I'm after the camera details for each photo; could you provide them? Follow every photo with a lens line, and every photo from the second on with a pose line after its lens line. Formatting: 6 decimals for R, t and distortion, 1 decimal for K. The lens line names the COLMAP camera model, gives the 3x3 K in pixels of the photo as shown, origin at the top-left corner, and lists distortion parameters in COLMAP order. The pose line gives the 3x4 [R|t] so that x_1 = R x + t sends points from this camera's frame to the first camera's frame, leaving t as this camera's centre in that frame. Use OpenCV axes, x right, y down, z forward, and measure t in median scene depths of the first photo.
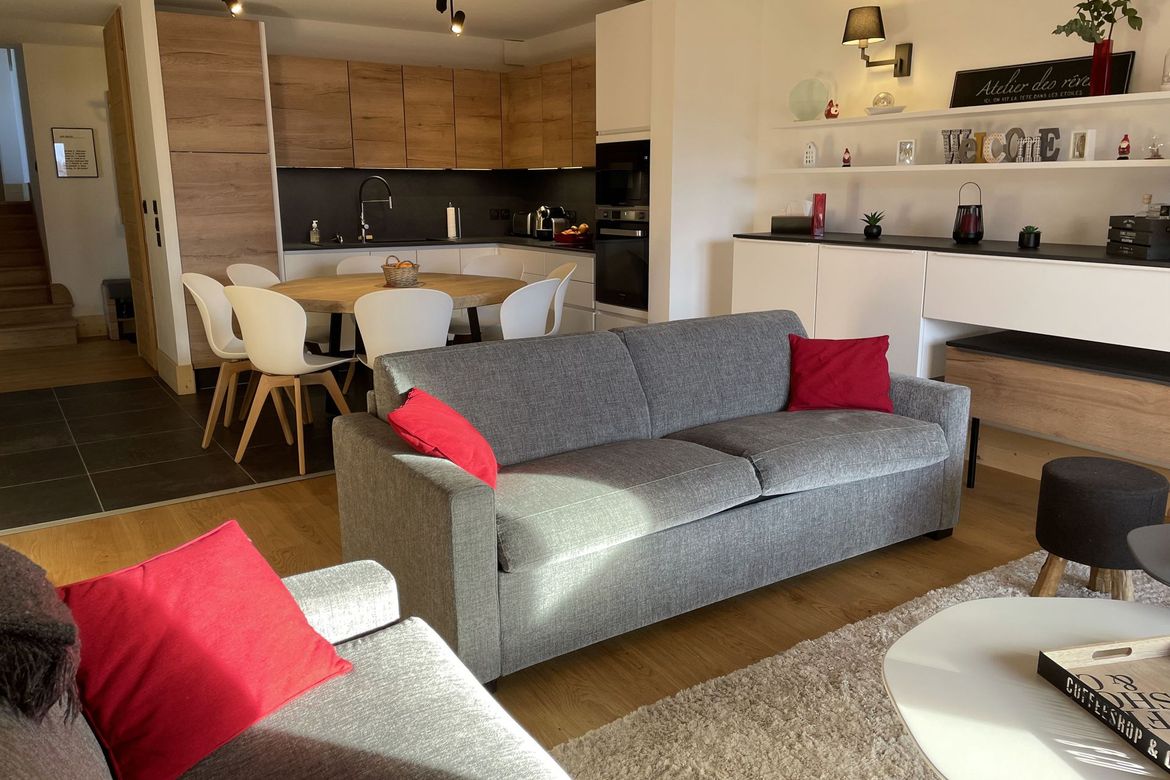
lens RADIAL K [[883.0, 0, 578.1], [0, 883.0, 378.7], [0, 0, 1]] dist [0.072865, -0.092353]
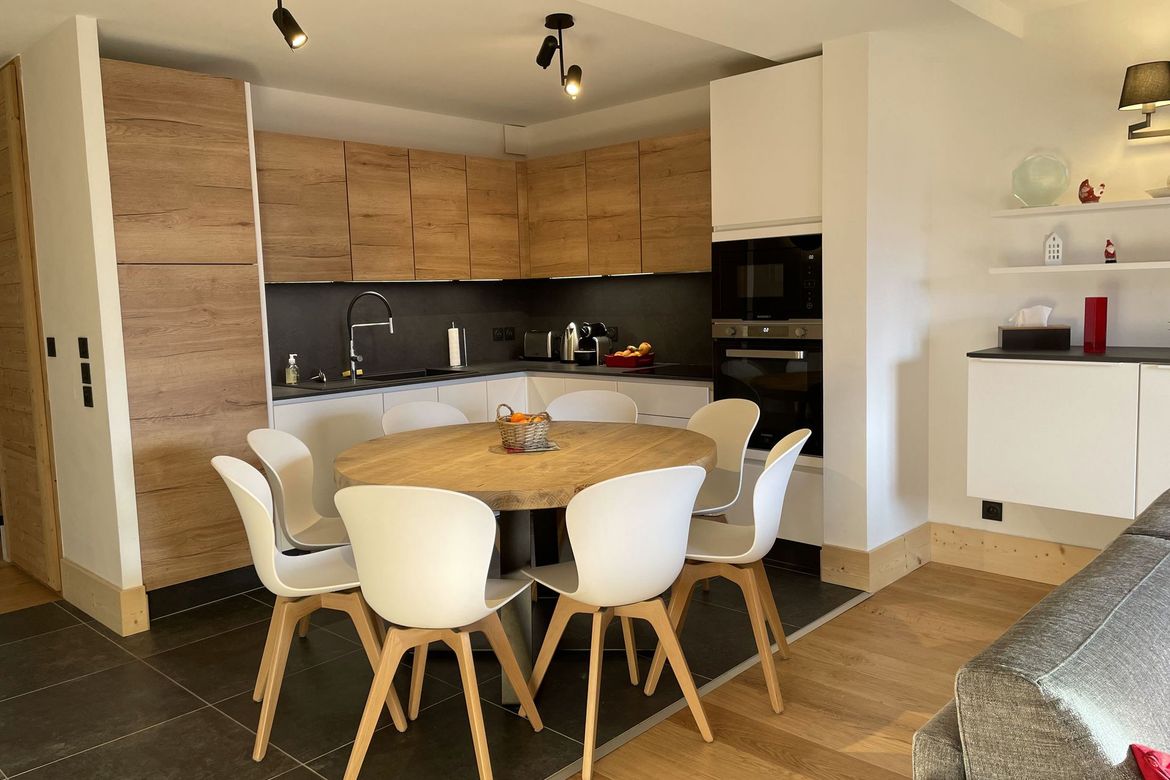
lens RADIAL K [[883.0, 0, 580.4], [0, 883.0, 378.2], [0, 0, 1]] dist [0.072865, -0.092353]
pose [[0.973297, -0.048264, 0.224418, -0.329662], [0.074871, 0.990928, -0.111603, -0.085491], [-0.216996, 0.125426, 0.968081, 0.357914]]
